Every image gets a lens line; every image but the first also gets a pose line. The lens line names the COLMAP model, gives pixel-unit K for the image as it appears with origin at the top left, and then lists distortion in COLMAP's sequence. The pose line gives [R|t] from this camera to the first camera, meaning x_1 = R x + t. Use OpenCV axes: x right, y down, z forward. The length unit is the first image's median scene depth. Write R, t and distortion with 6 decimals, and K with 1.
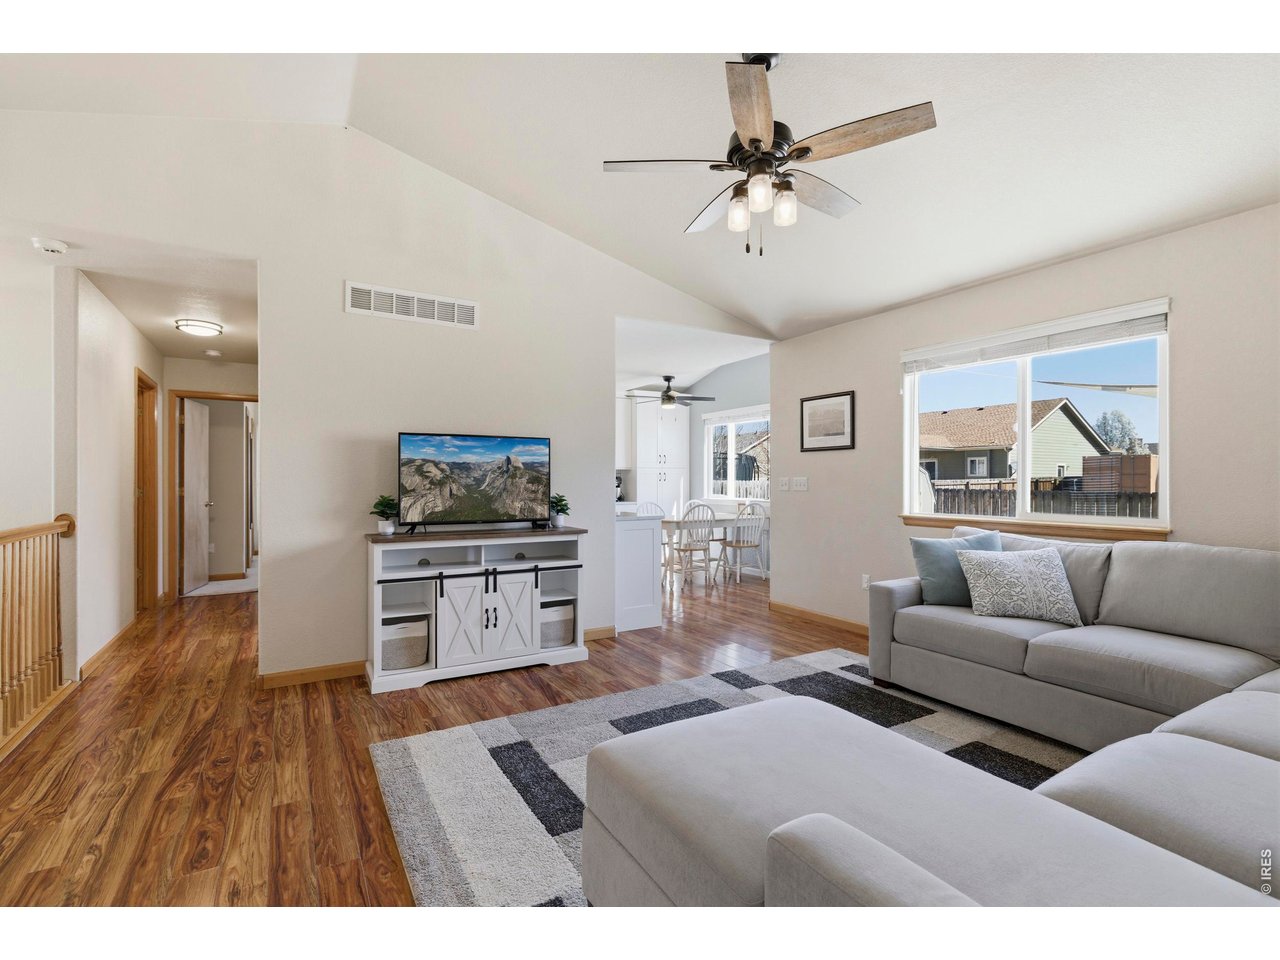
lens RADIAL K [[599.2, 0, 639.1], [0, 599.2, 482.0], [0, 0, 1]] dist [0.000936, 0.000129]
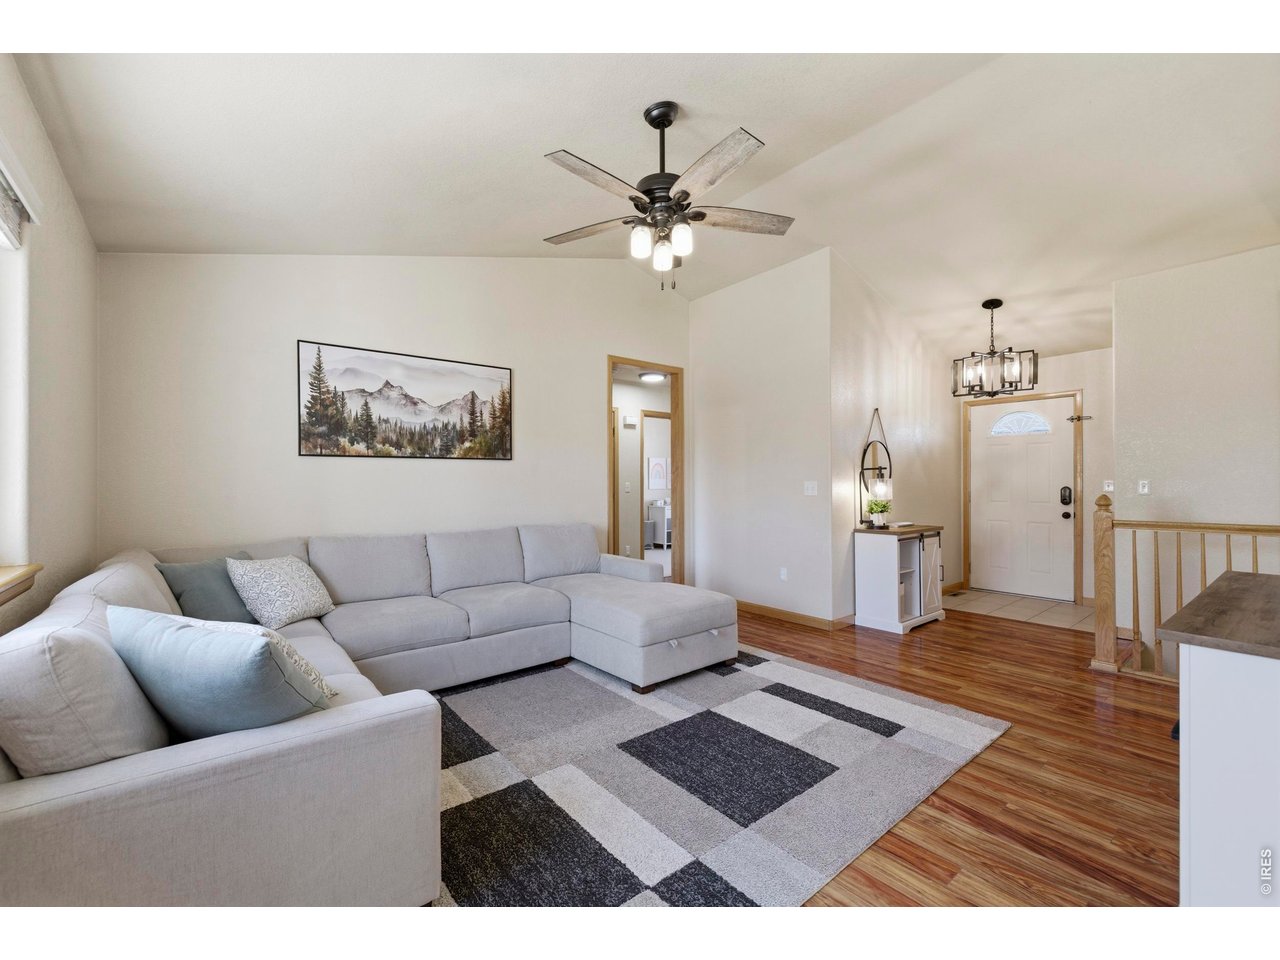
lens RADIAL K [[532.2, 0, 635.9], [0, 532.2, 483.9], [0, 0, 1]] dist [0.001163, 0.000376]
pose [[-0.989364, 0.002609, -0.145434, 0.217203], [0.002575, 0.999997, 0.000427, -0.002882], [0.145435, 0.000048, -0.989368, 1.079929]]
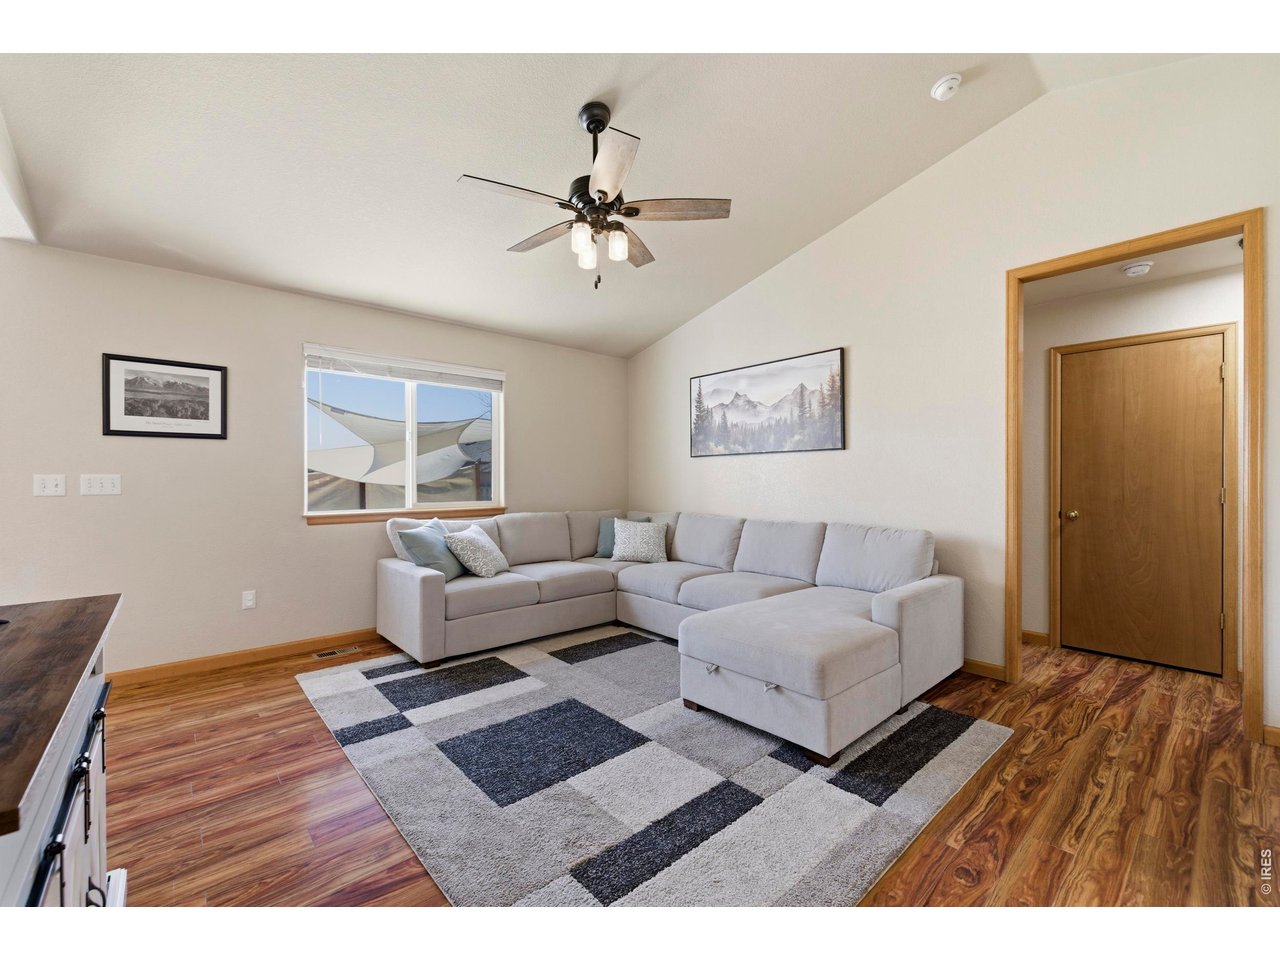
lens RADIAL K [[534.3, 0, 631.9], [0, 534.3, 481.3], [0, 0, 1]] dist [0.001606, 0.000042]
pose [[-0.190857, -0.005490, 0.981603, -0.457122], [0.003713, 0.999973, 0.006315, -0.001803], [-0.981611, 0.004850, -0.190831, 0.612062]]
